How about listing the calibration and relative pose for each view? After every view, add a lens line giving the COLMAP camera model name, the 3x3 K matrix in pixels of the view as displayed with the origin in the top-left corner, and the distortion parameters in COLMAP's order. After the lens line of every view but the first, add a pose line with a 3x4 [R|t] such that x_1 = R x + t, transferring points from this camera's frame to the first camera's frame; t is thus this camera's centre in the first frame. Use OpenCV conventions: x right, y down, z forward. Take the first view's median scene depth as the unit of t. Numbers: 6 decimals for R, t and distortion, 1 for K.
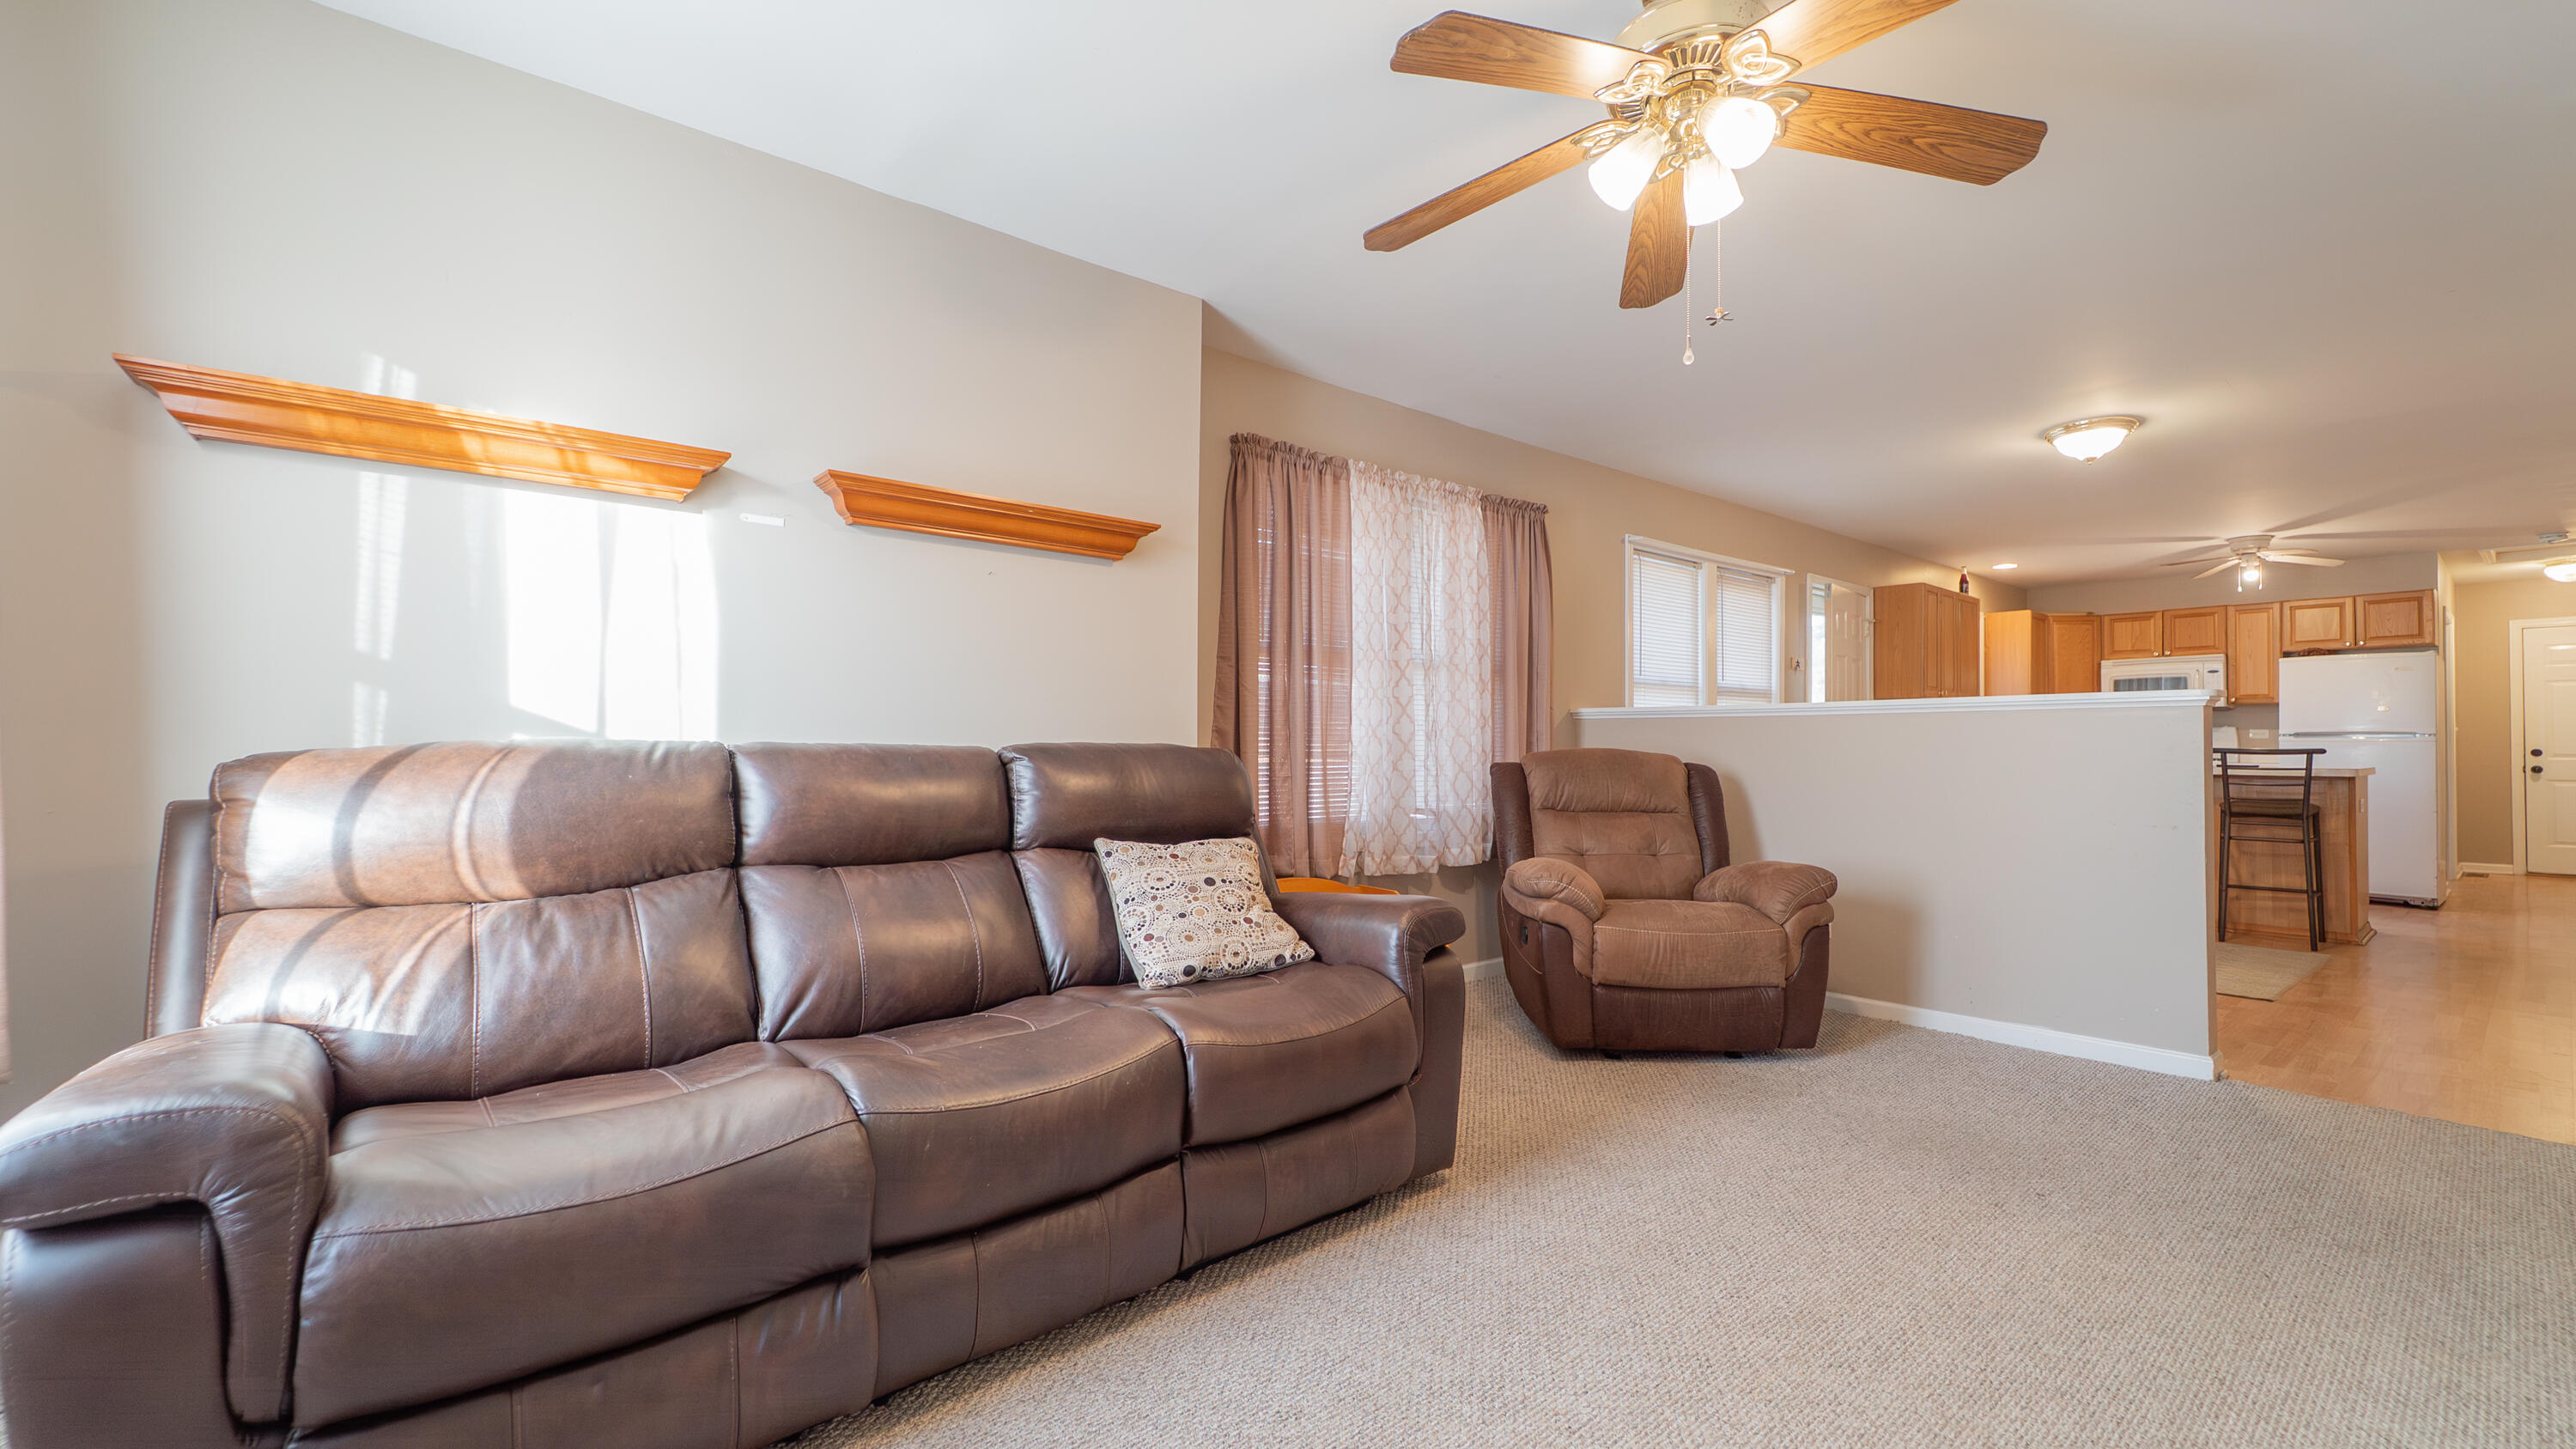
lens RADIAL K [[1030.8, 0, 1295.1], [0, 1030.8, 728.8], [0, 0, 1]] dist [0.001968, -0.001422]
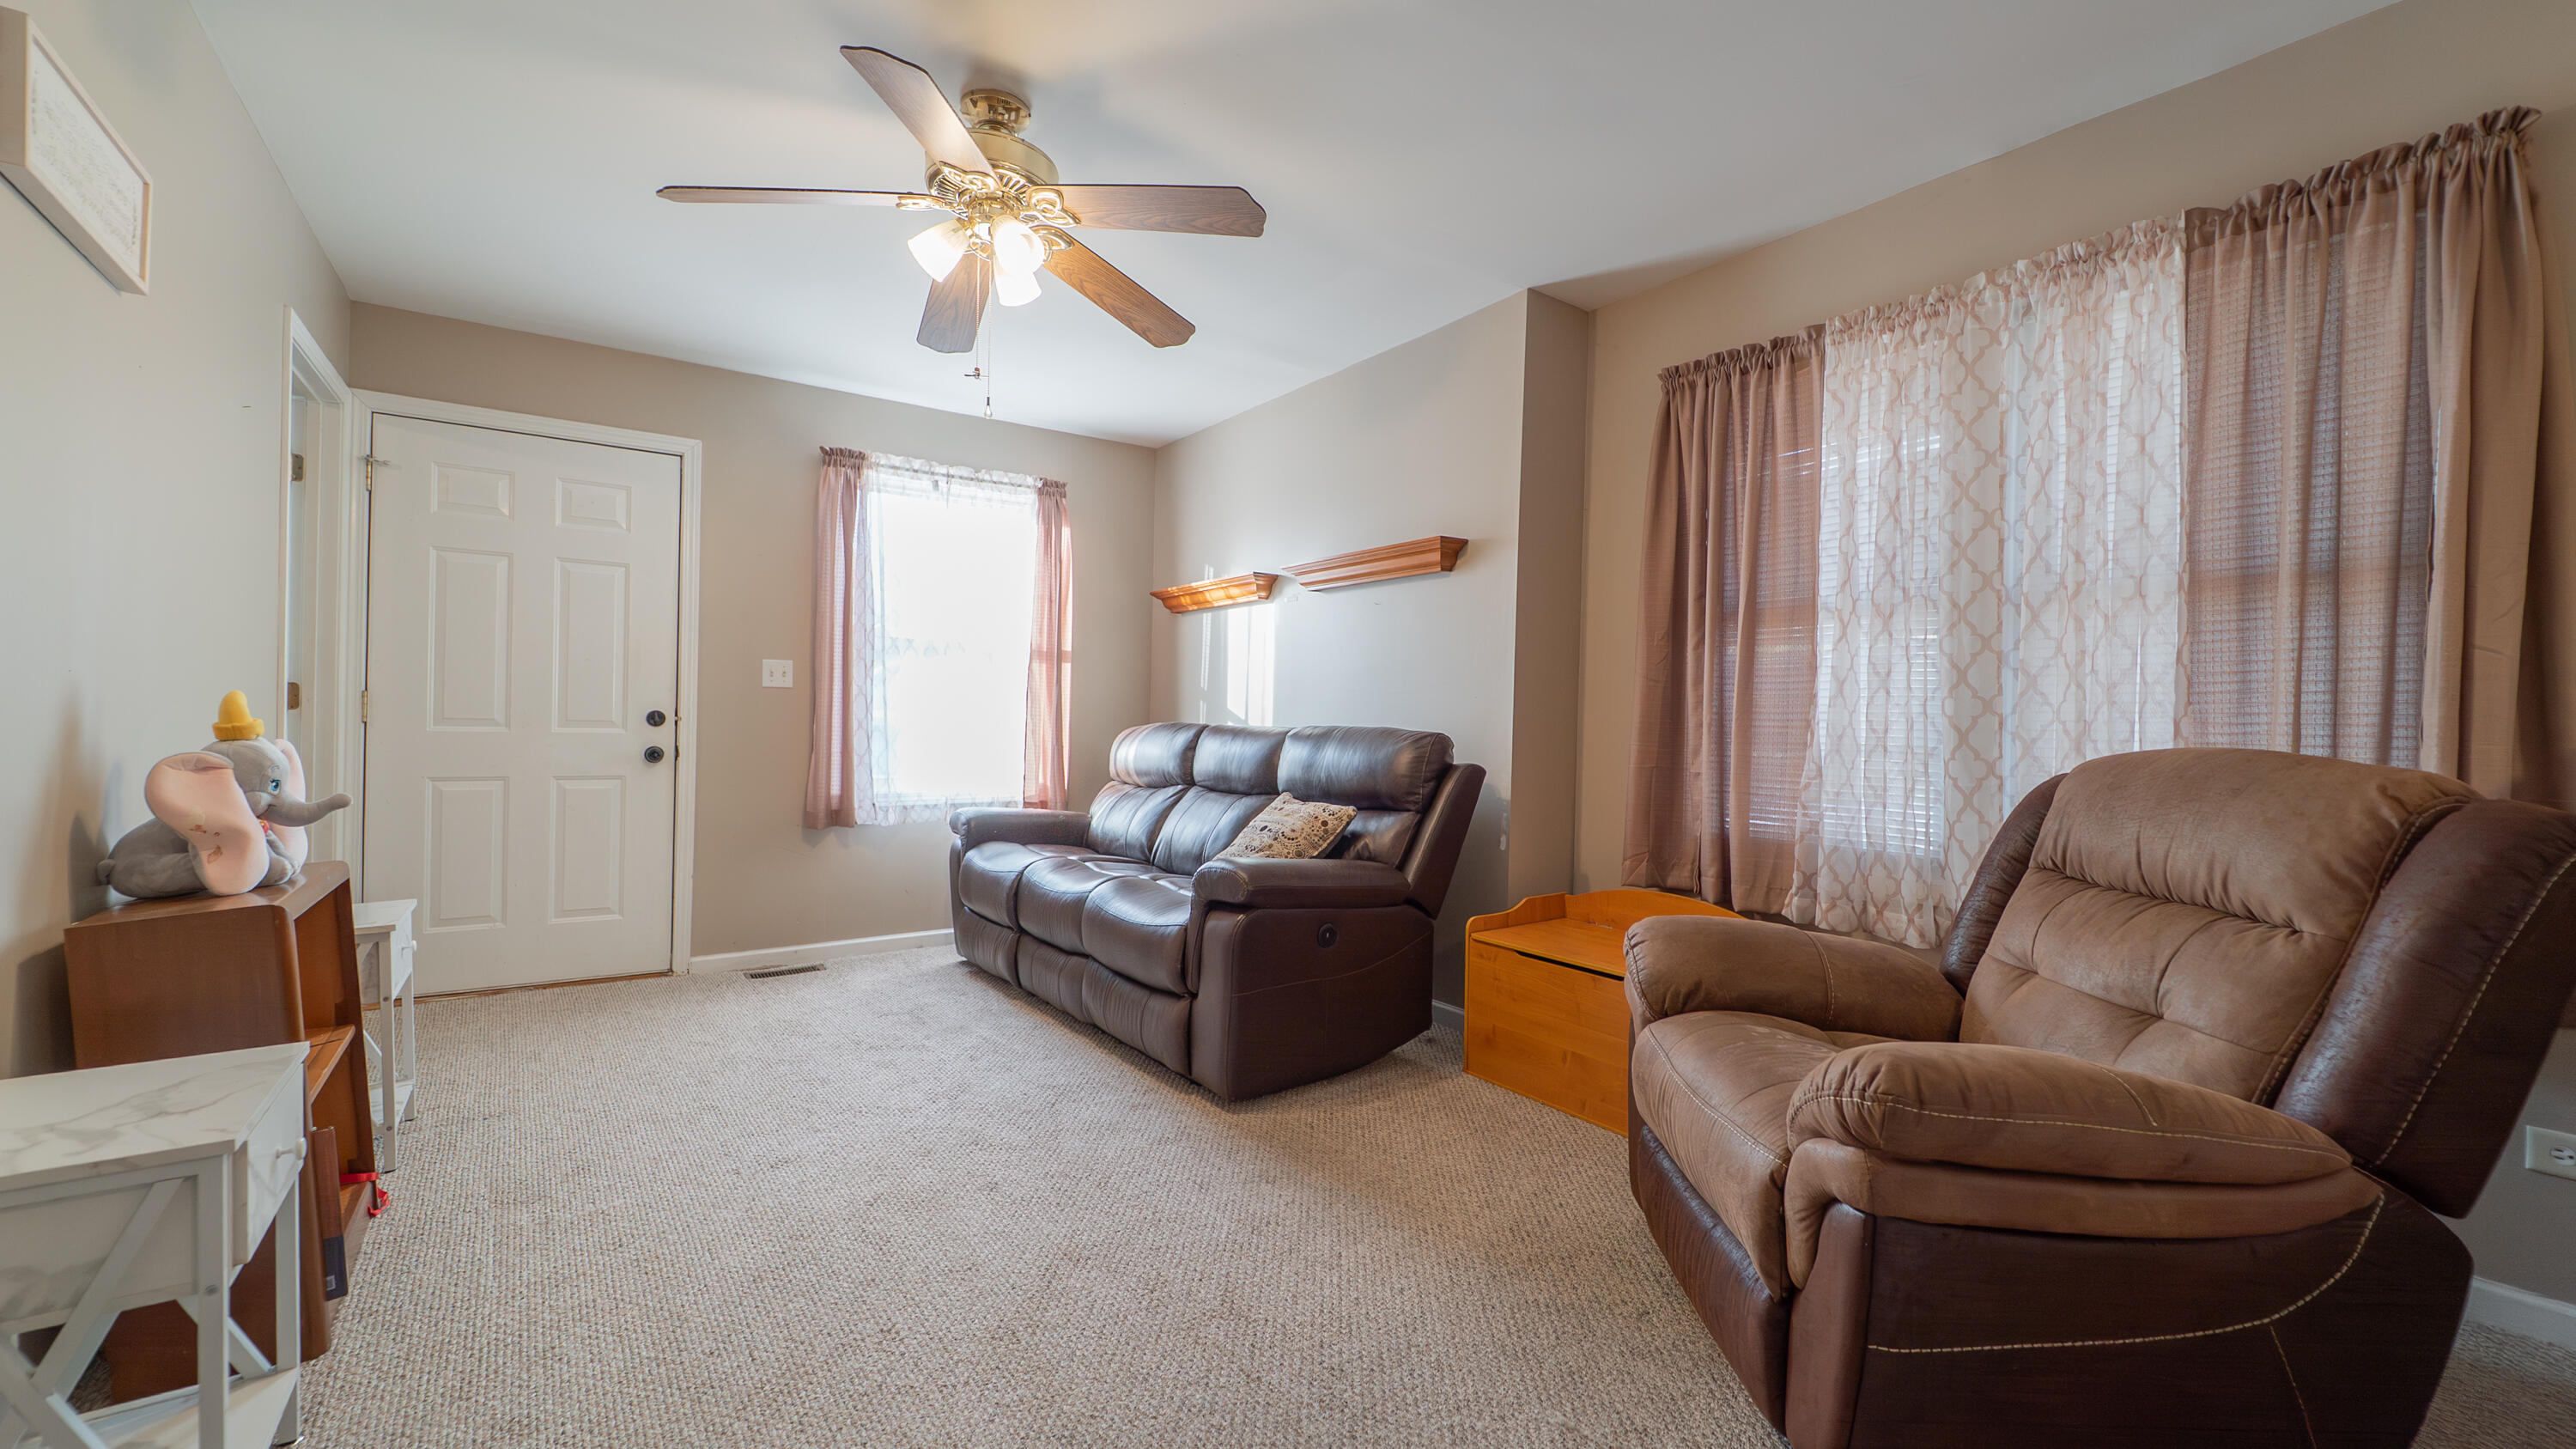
lens RADIAL K [[1030.8, 0, 1297.6], [0, 1030.8, 727.2], [0, 0, 1]] dist [0.001968, -0.001422]
pose [[-0.064344, -0.001685, -0.997926, 0.426089], [0.000567, 0.999998, -0.001725, 0.006420], [0.997928, -0.000677, -0.064343, 0.384384]]
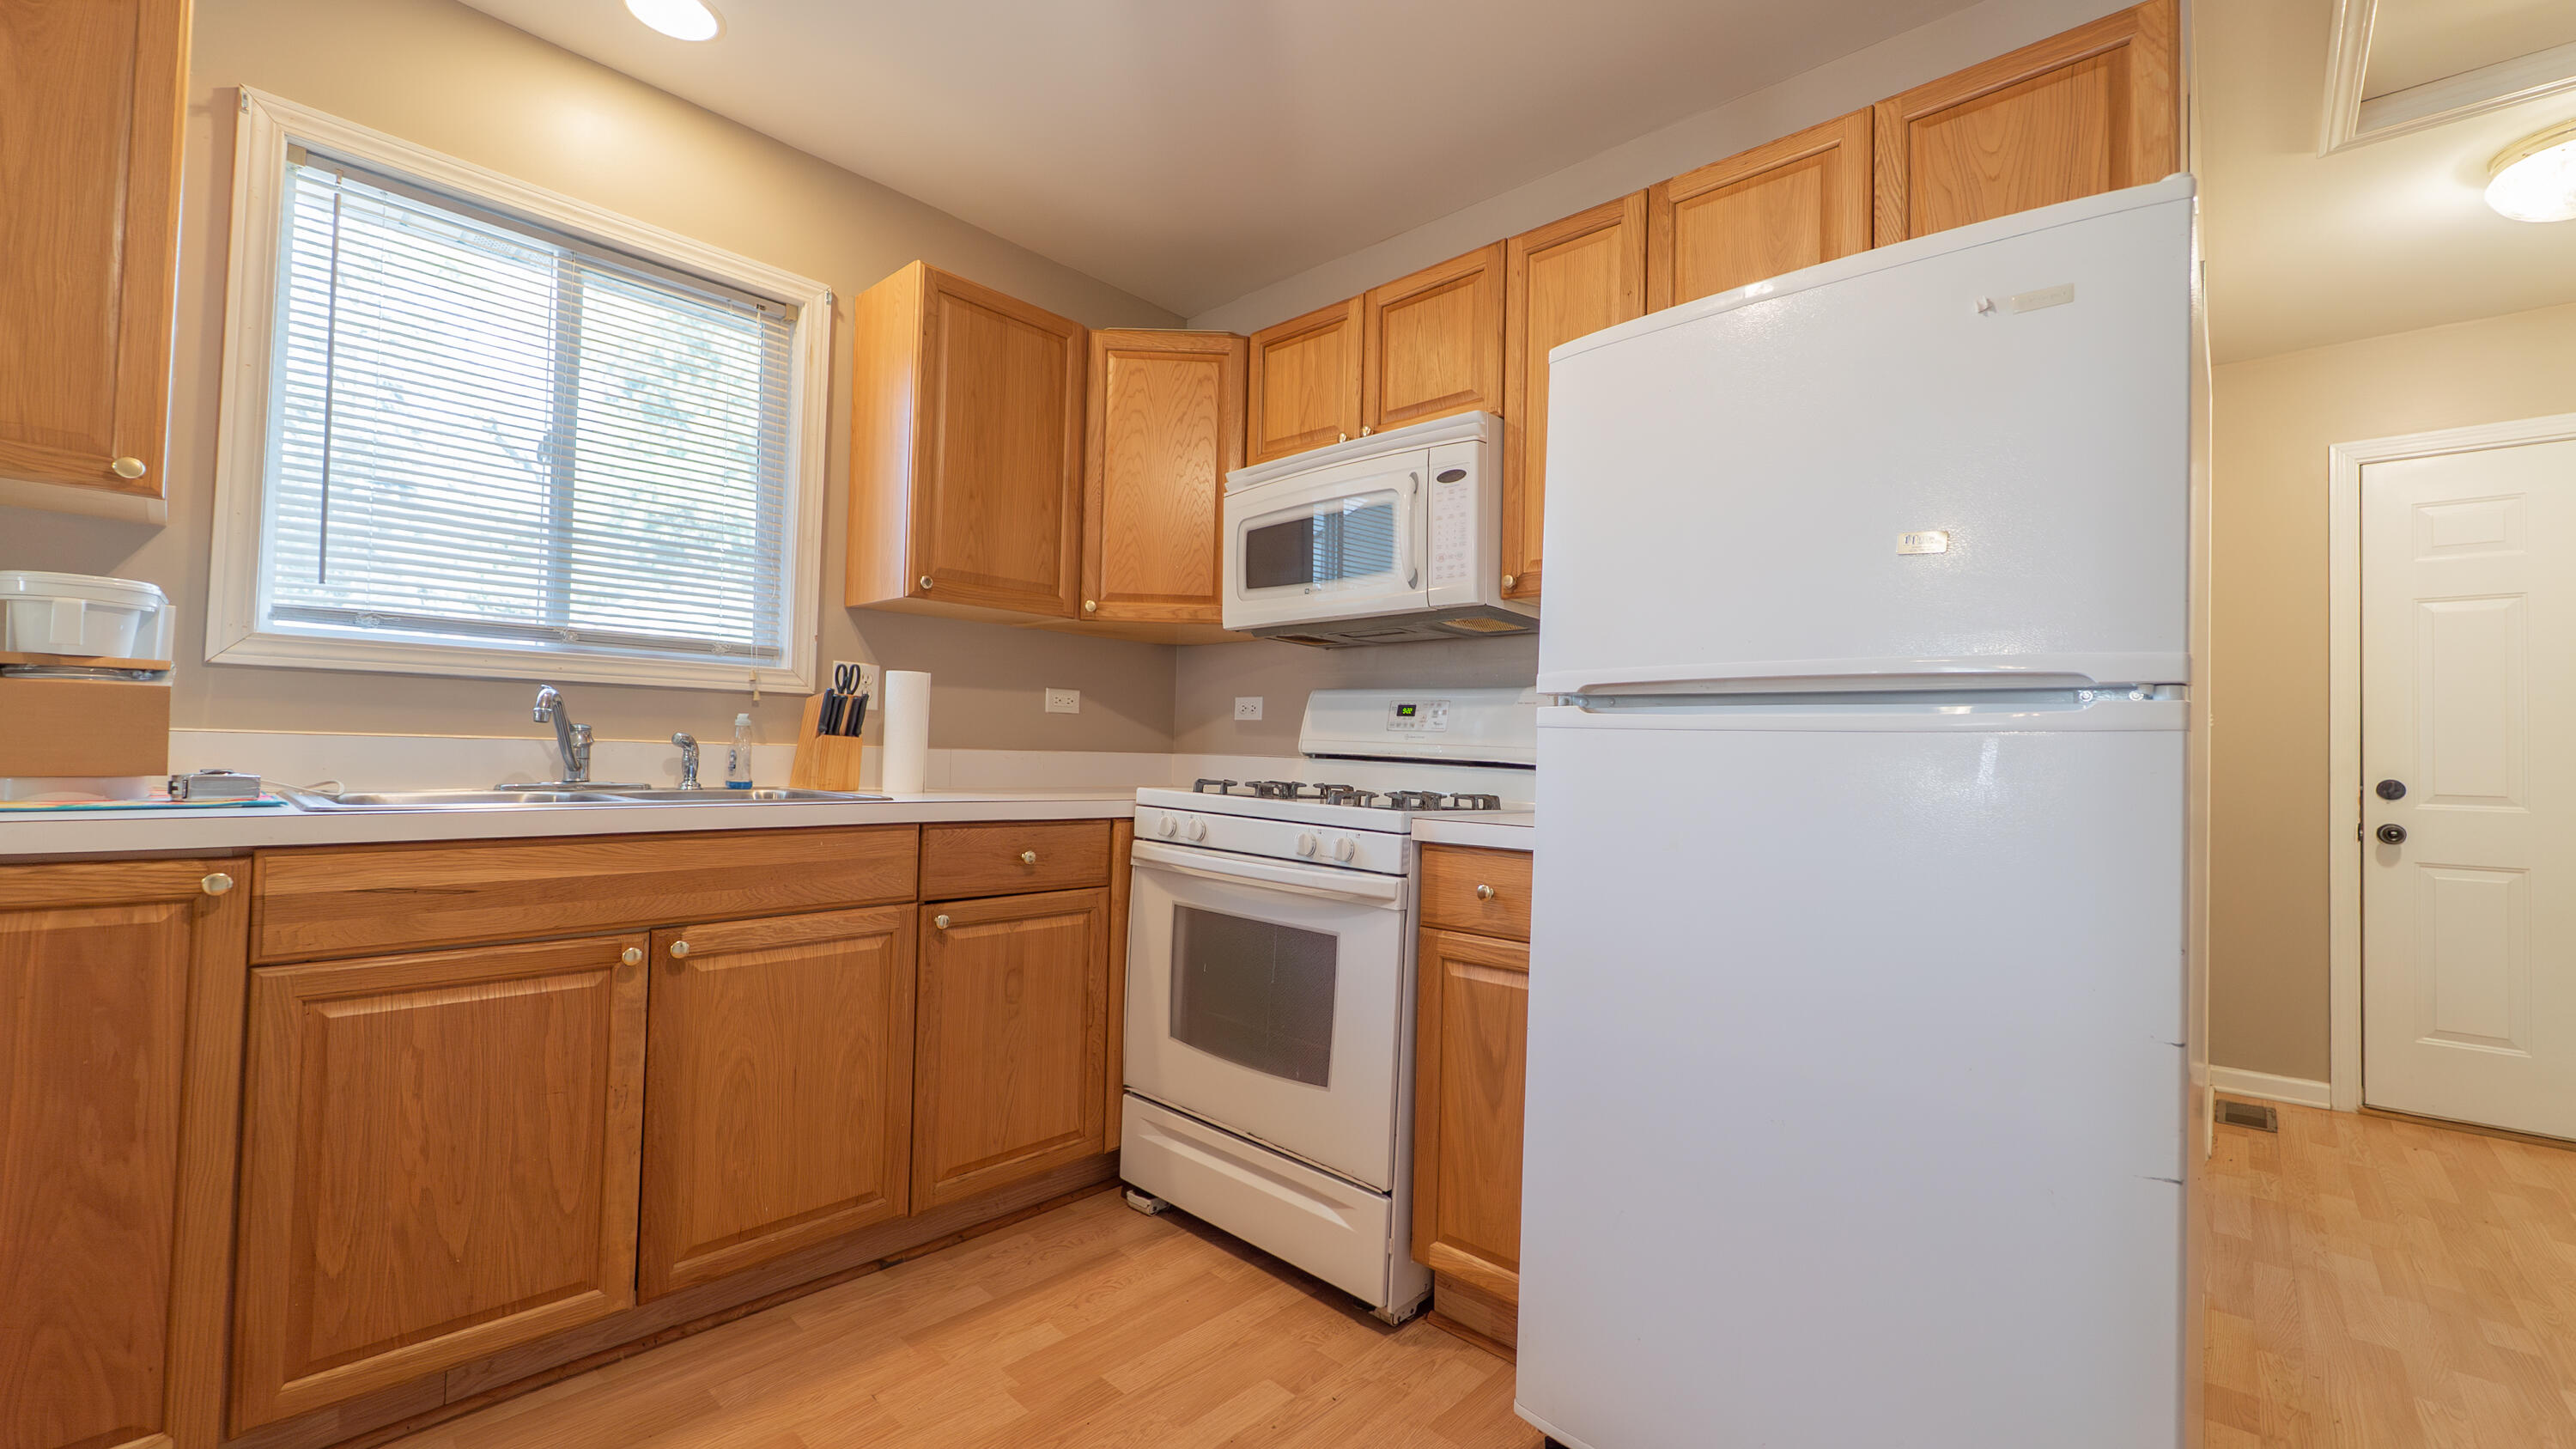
lens RADIAL K [[1030.8, 0, 1297.2], [0, 1030.8, 726.9], [0, 0, 1]] dist [0.001968, -0.001422]
pose [[0.988891, 0.023608, 0.146759, 0.900004], [-0.022508, 0.999705, -0.009157, 0.015298], [-0.146932, 0.005752, 0.989130, 0.819159]]
